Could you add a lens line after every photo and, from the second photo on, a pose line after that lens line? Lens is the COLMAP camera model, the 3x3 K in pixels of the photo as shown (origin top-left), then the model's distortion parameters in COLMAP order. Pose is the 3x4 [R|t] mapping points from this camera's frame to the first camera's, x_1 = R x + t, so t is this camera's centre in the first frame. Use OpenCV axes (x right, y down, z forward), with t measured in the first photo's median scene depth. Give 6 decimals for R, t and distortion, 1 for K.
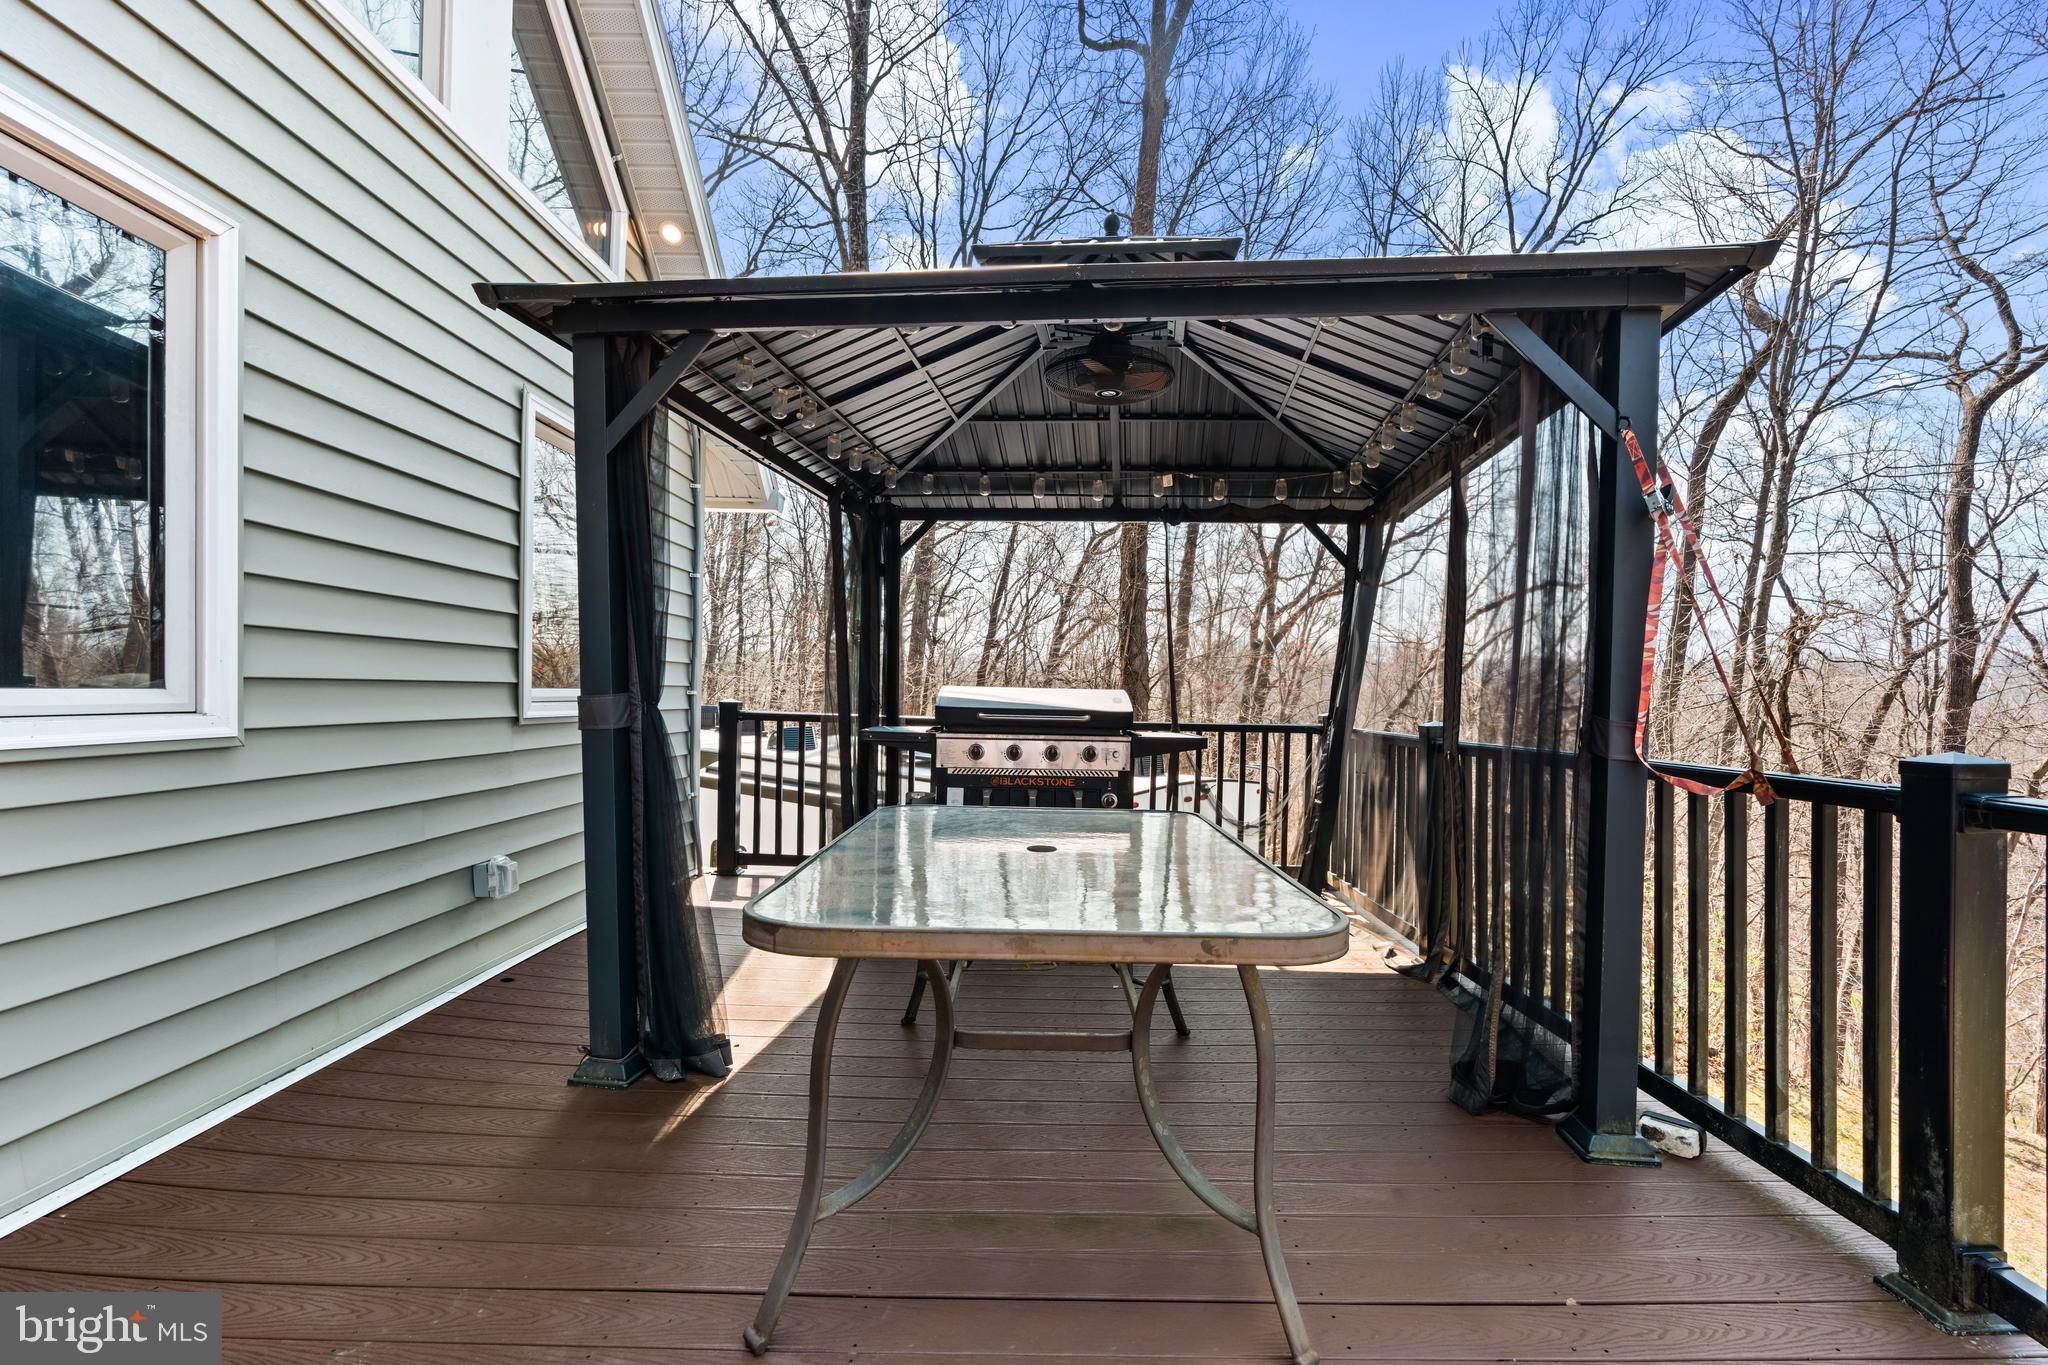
lens RADIAL K [[937.2, 0, 1024.6], [0, 937.2, 685.3], [0, 0, 1]] dist [-0.000753, 0.000695]
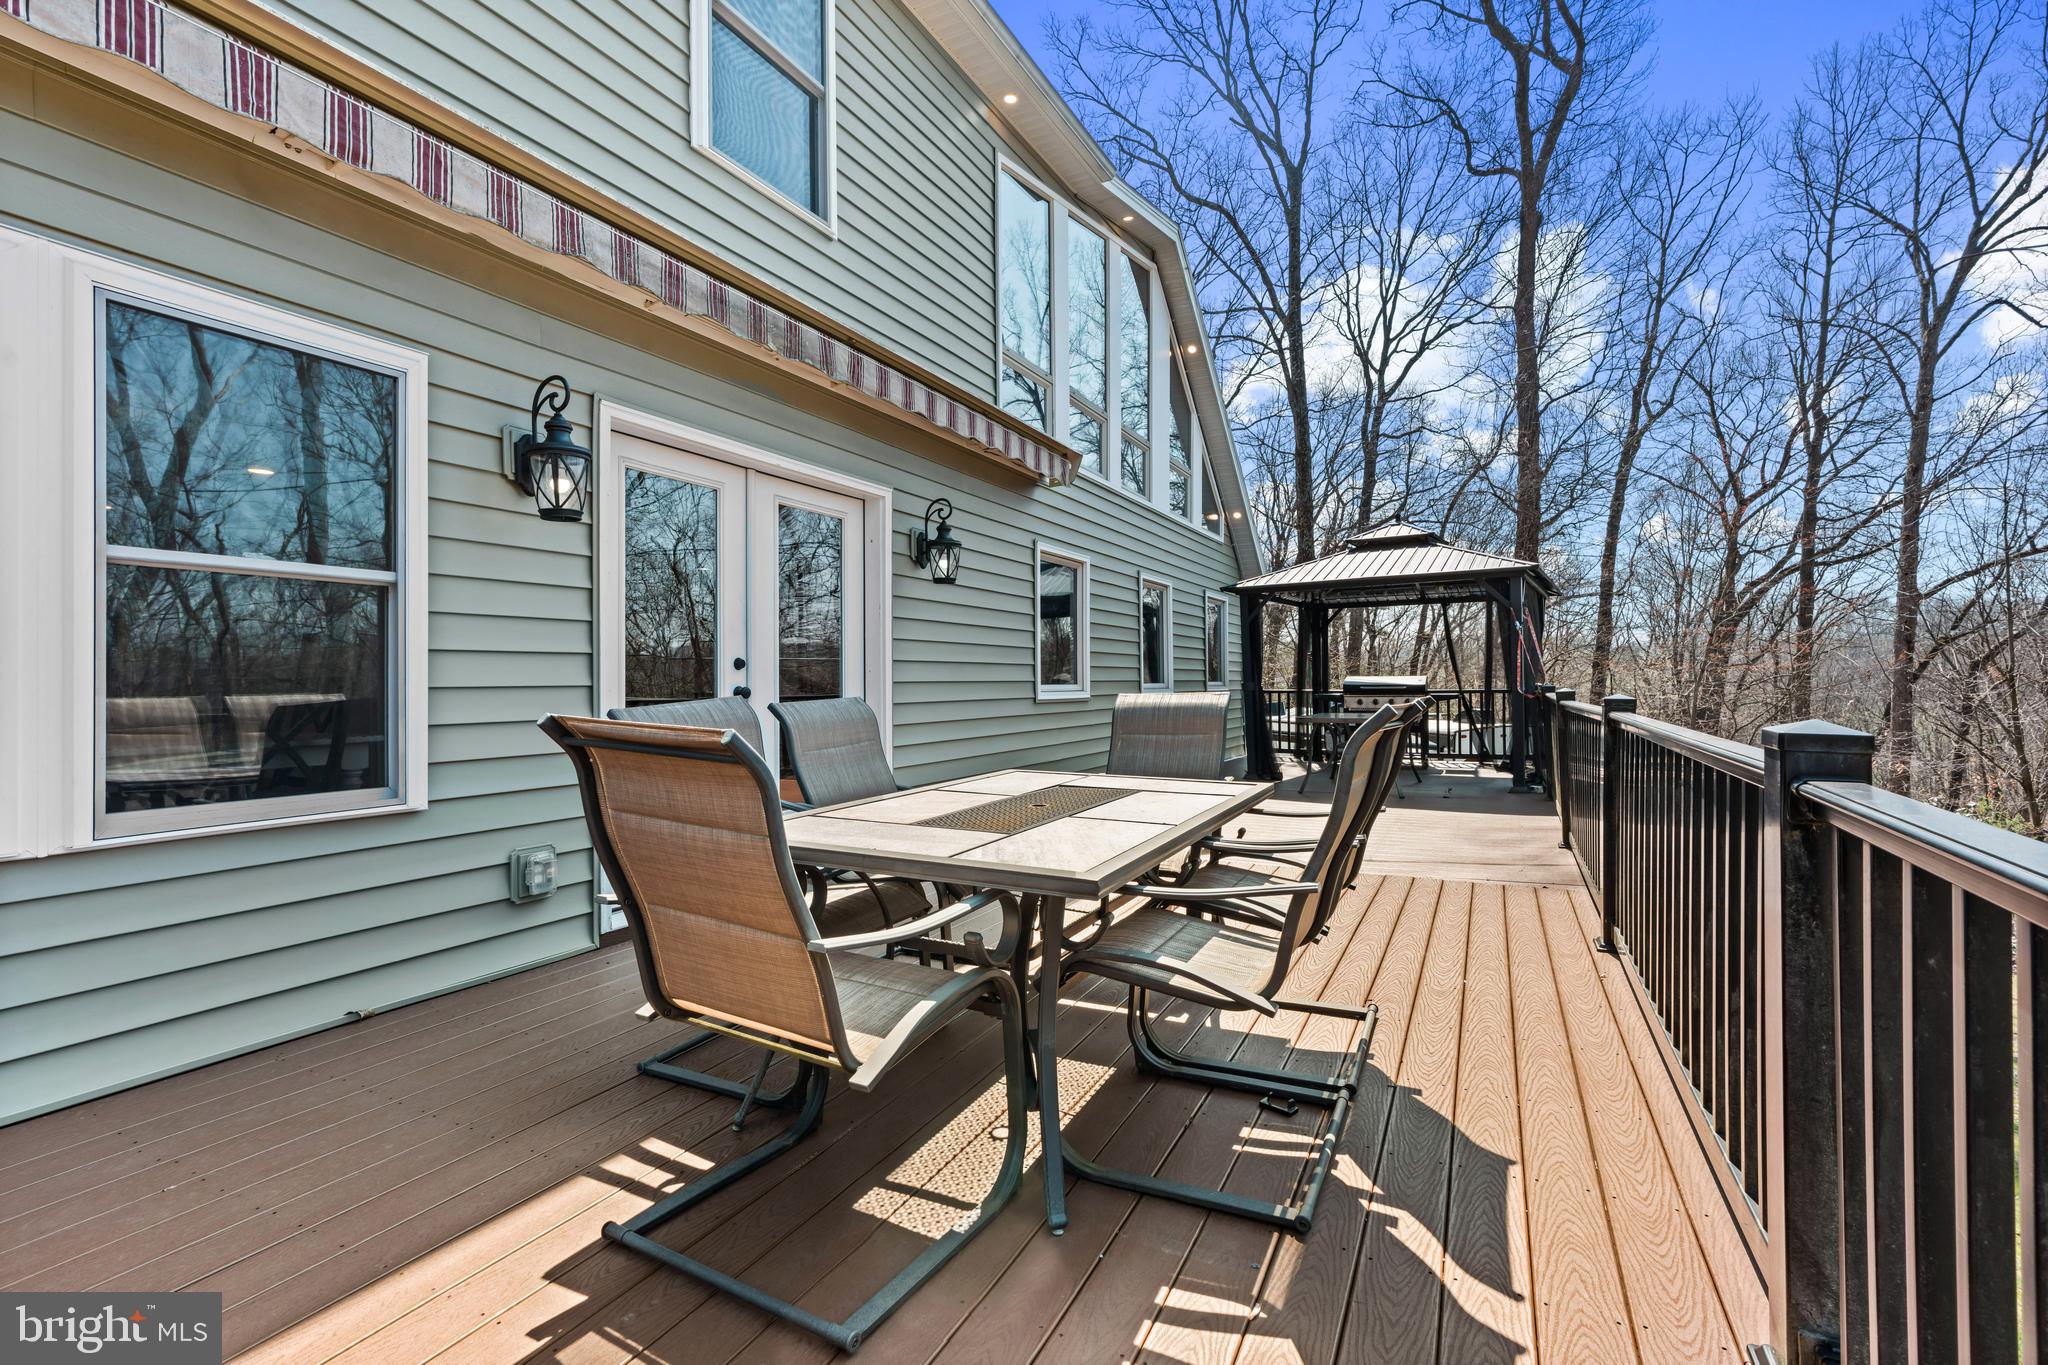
lens RADIAL K [[937.2, 0, 1033.8], [0, 937.2, 680.5], [0, 0, 1]] dist [-0.000753, 0.000695]
pose [[0.897980, -0.028717, -0.439099, 0.074401], [0.030004, 0.999542, -0.004010, -0.001002], [0.439013, -0.009574, 0.898430, -0.460816]]
